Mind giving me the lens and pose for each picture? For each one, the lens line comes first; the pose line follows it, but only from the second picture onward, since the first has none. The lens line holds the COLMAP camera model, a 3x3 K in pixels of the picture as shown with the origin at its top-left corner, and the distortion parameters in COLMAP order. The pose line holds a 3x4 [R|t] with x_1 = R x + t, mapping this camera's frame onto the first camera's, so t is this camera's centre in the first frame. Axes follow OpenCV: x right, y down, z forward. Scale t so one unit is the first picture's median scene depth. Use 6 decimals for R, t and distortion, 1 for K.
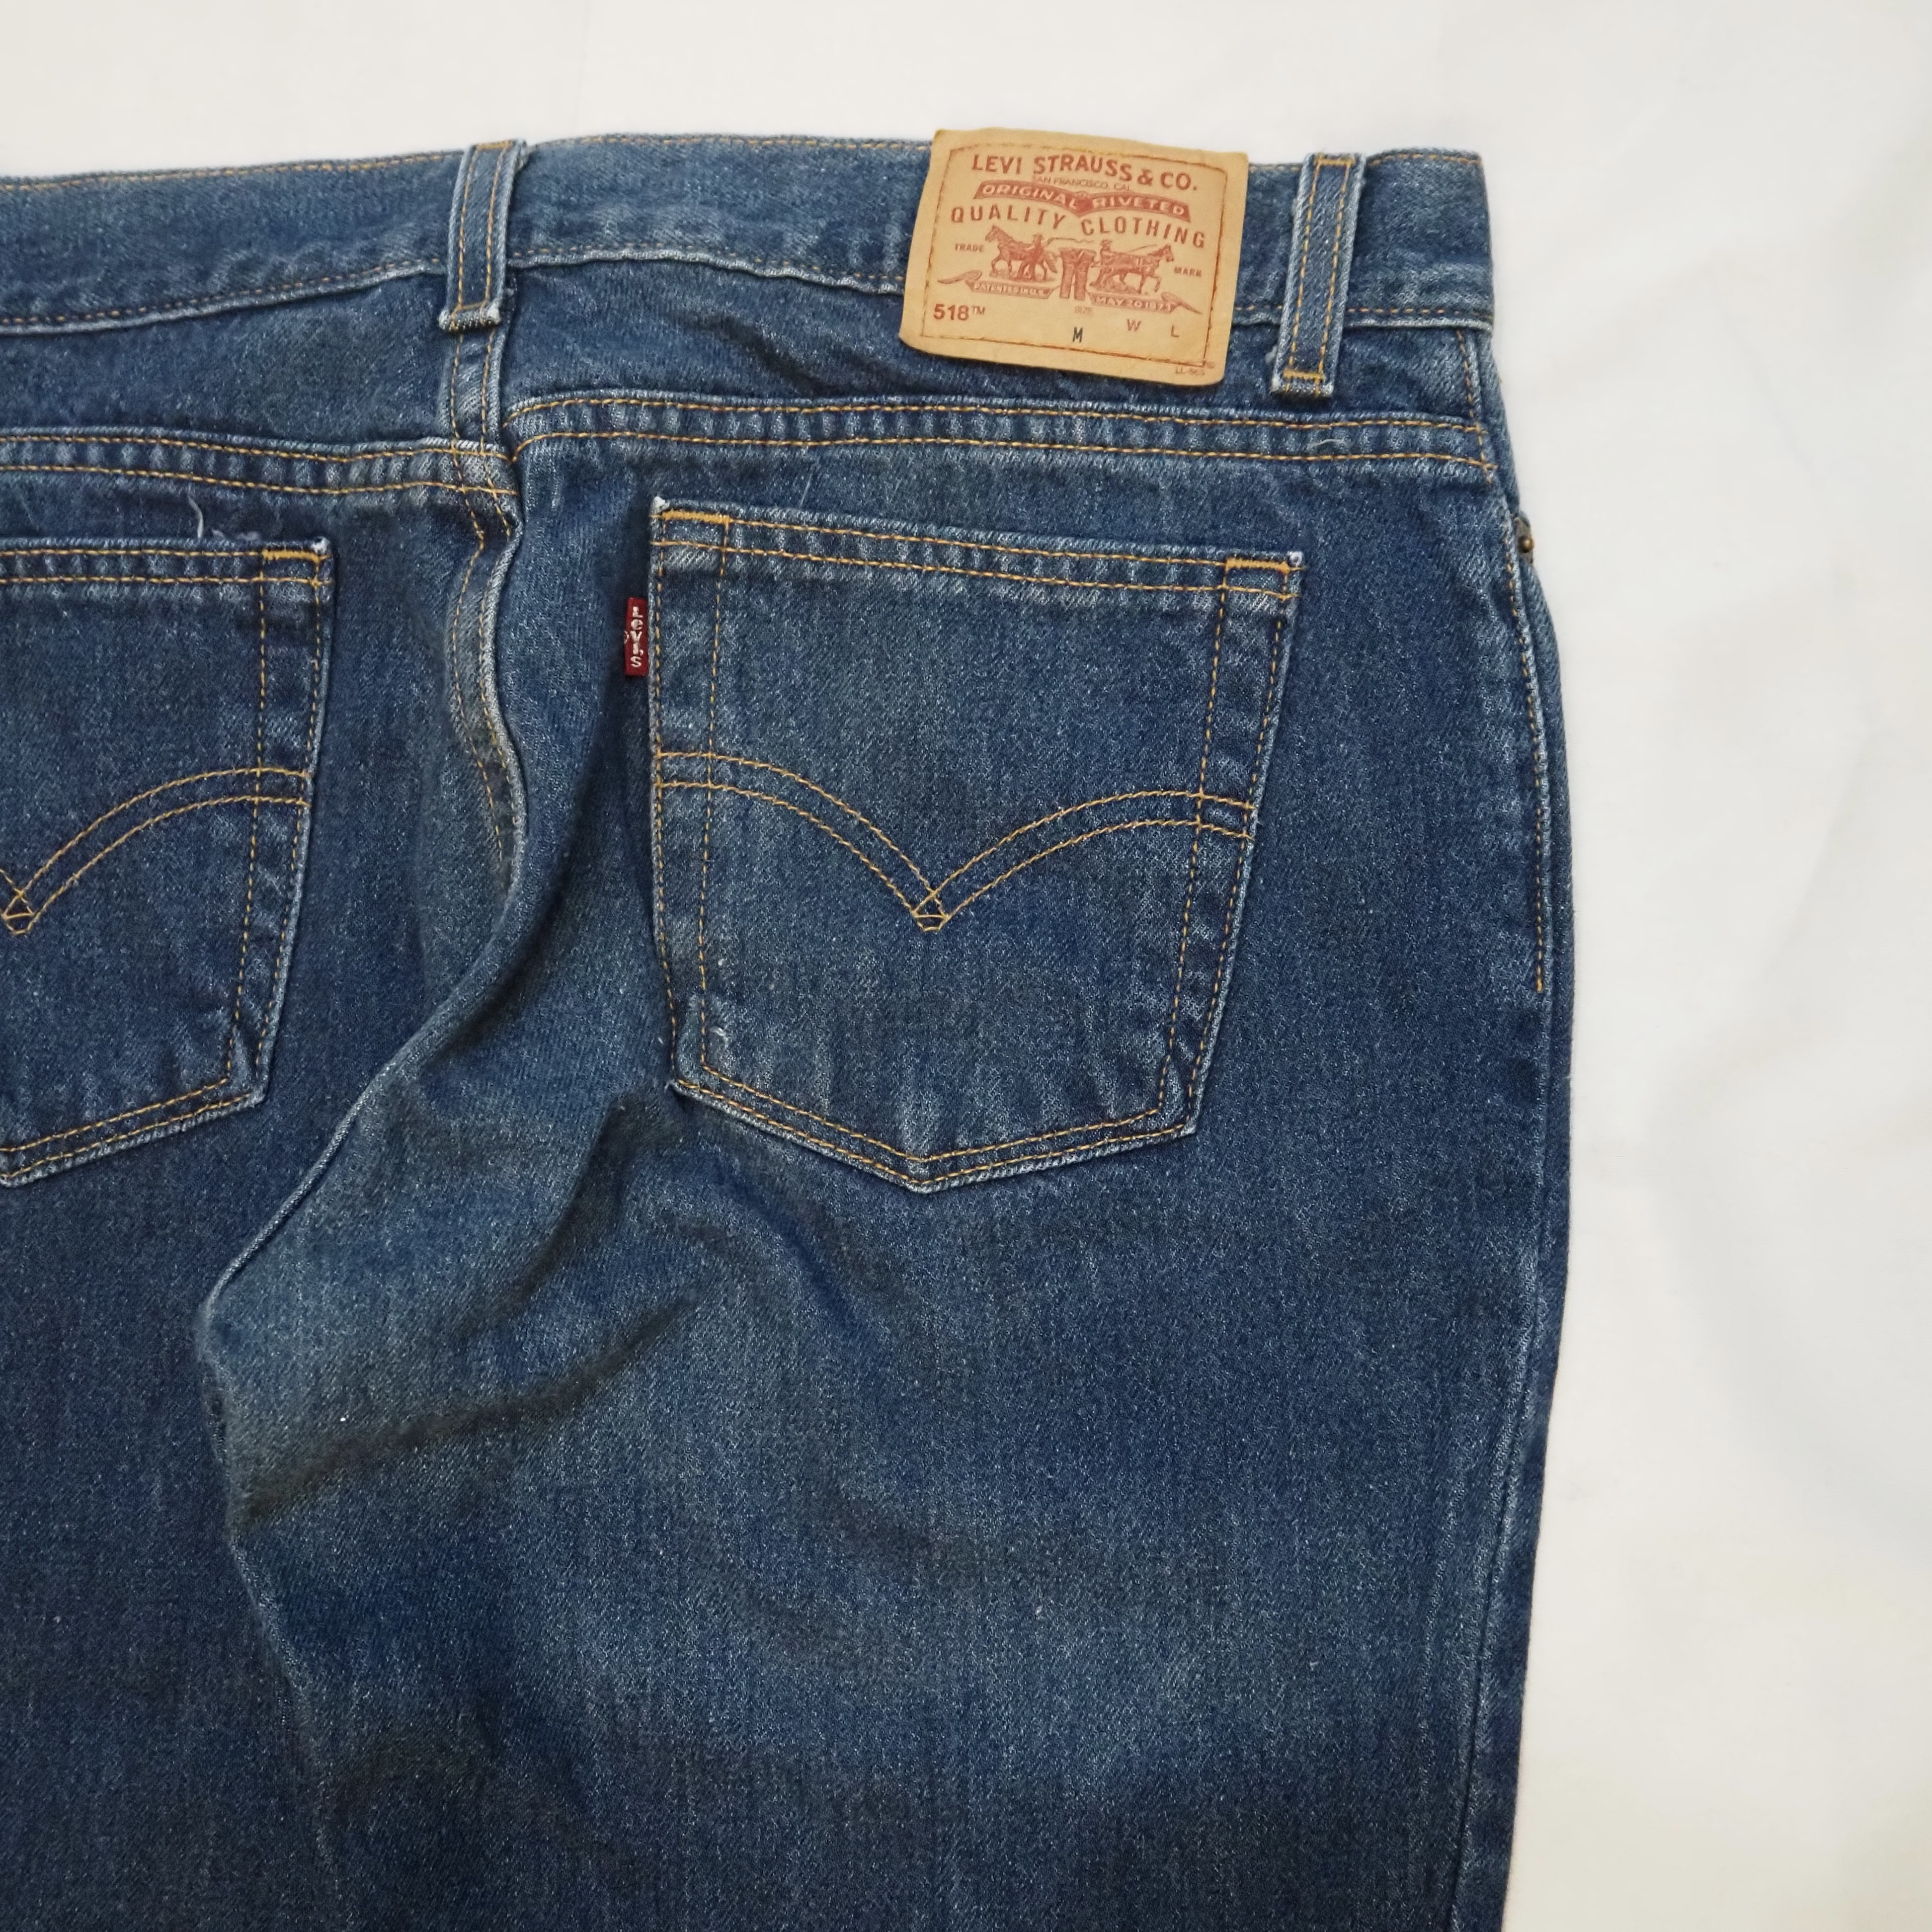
lens RADIAL K [[2649.0, 0, 966.0], [0, 2649.0, 966.0], [0, 0, 1]] dist [0.003493, -0.008799]
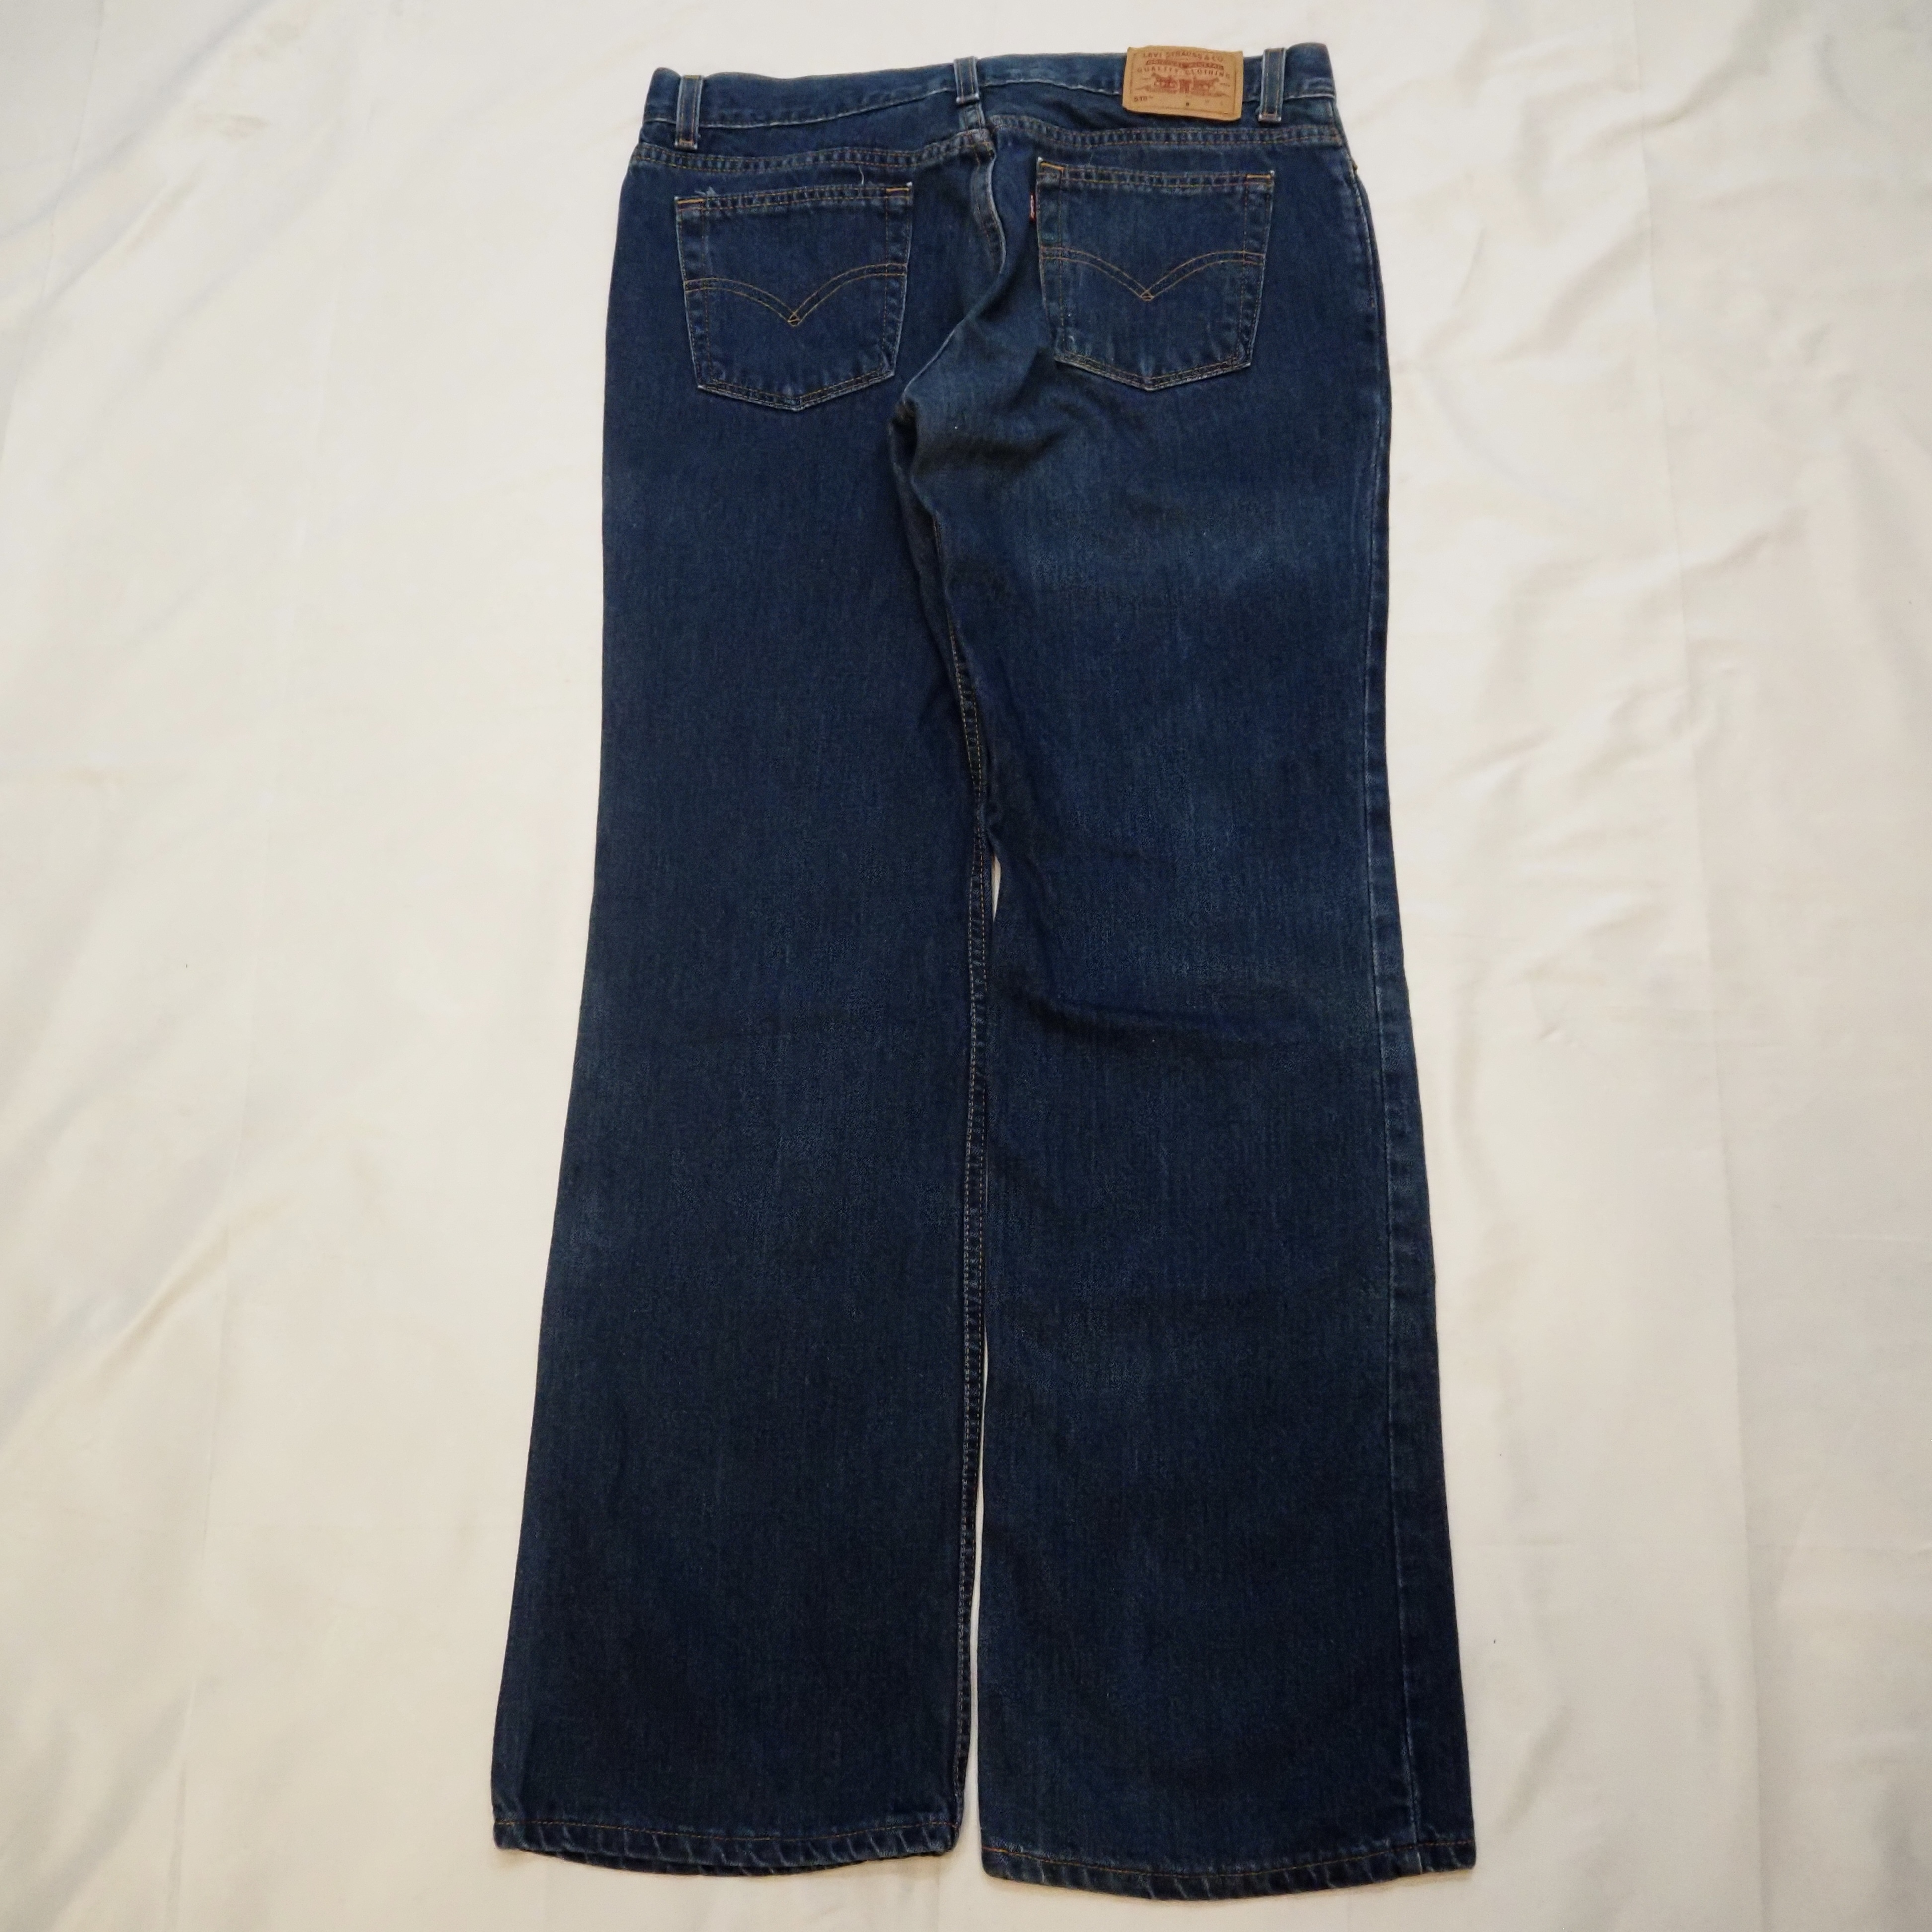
lens RADIAL K [[2156.6, 0, 966.0], [0, 2156.6, 966.0], [0, 0, 1]] dist [-0.045983, 0.017396]
pose [[0.998174, -0.030434, 0.052173, -0.328734], [0.040393, 0.978552, -0.201999, 1.071359], [-0.044907, 0.203738, 0.977995, -0.977270]]
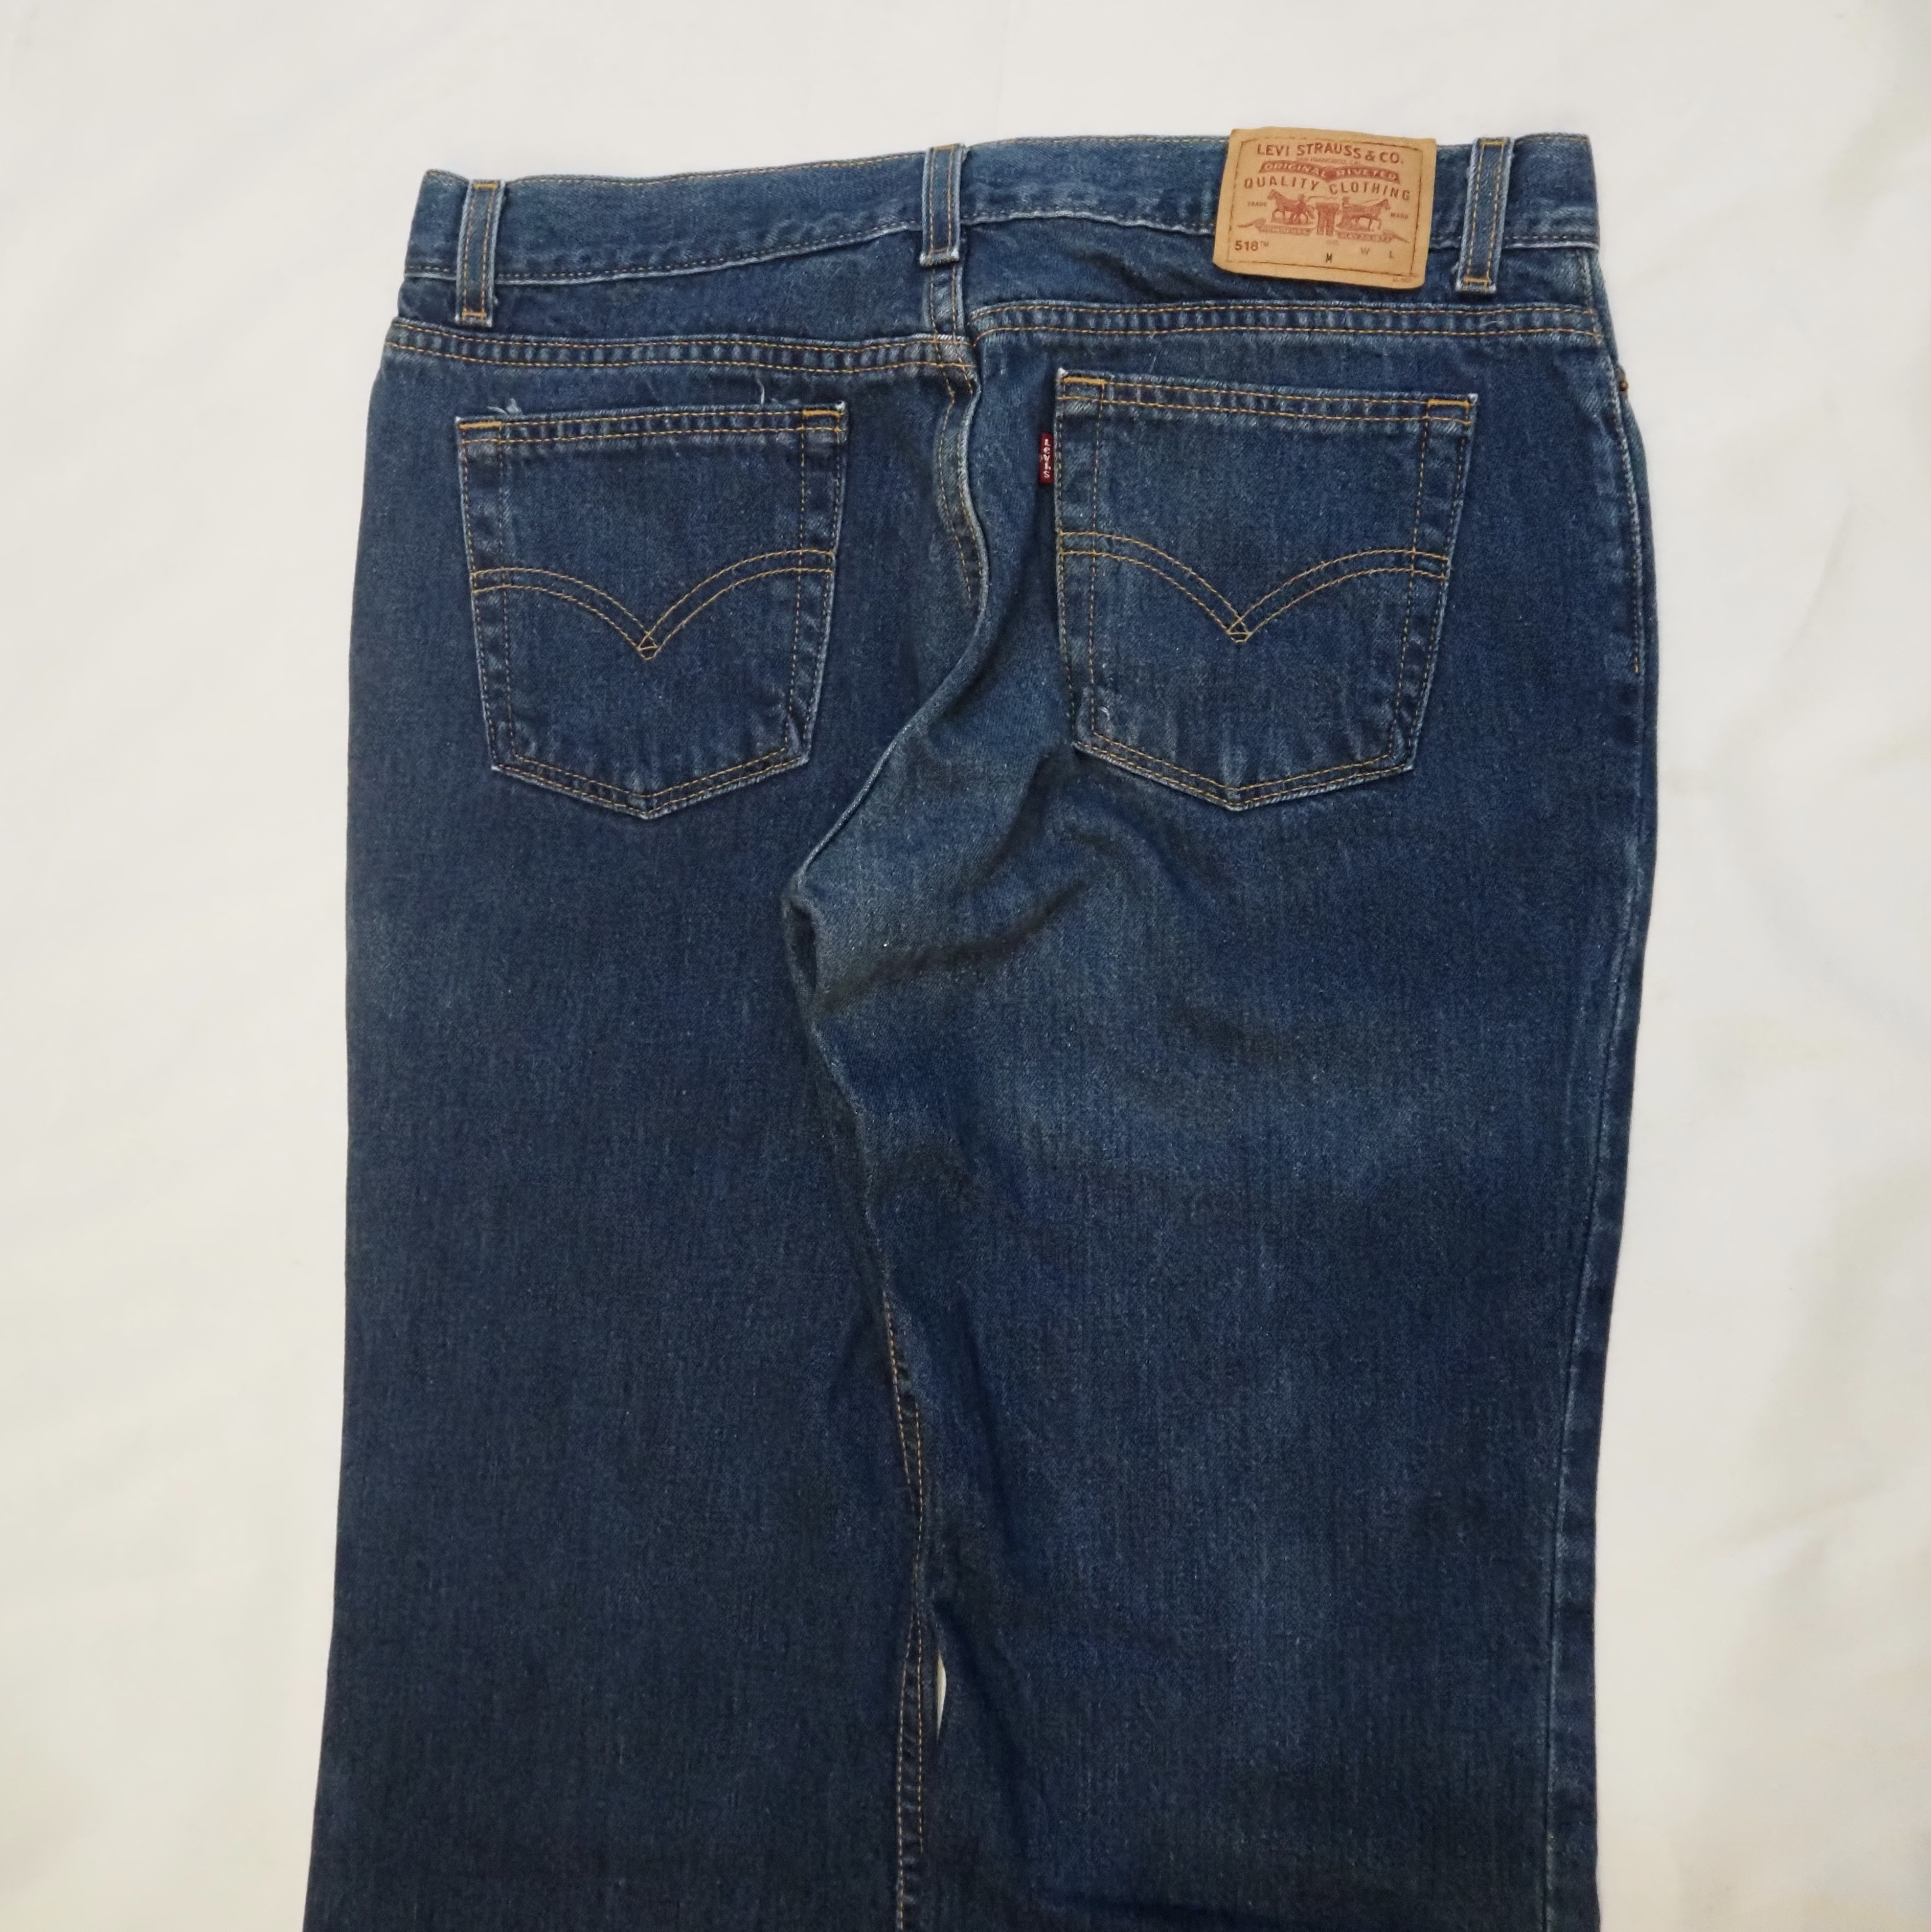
lens RADIAL K [[2269.8, 0, 933.5], [0, 2269.8, 853.0], [0, 0, 1]] dist [-0.050721, 0.032094]
pose [[0.997856, -0.012416, -0.064257, -0.107834], [0.013118, 0.999859, 0.010521, 0.093167], [0.064118, -0.011342, 0.997878, -0.339414]]
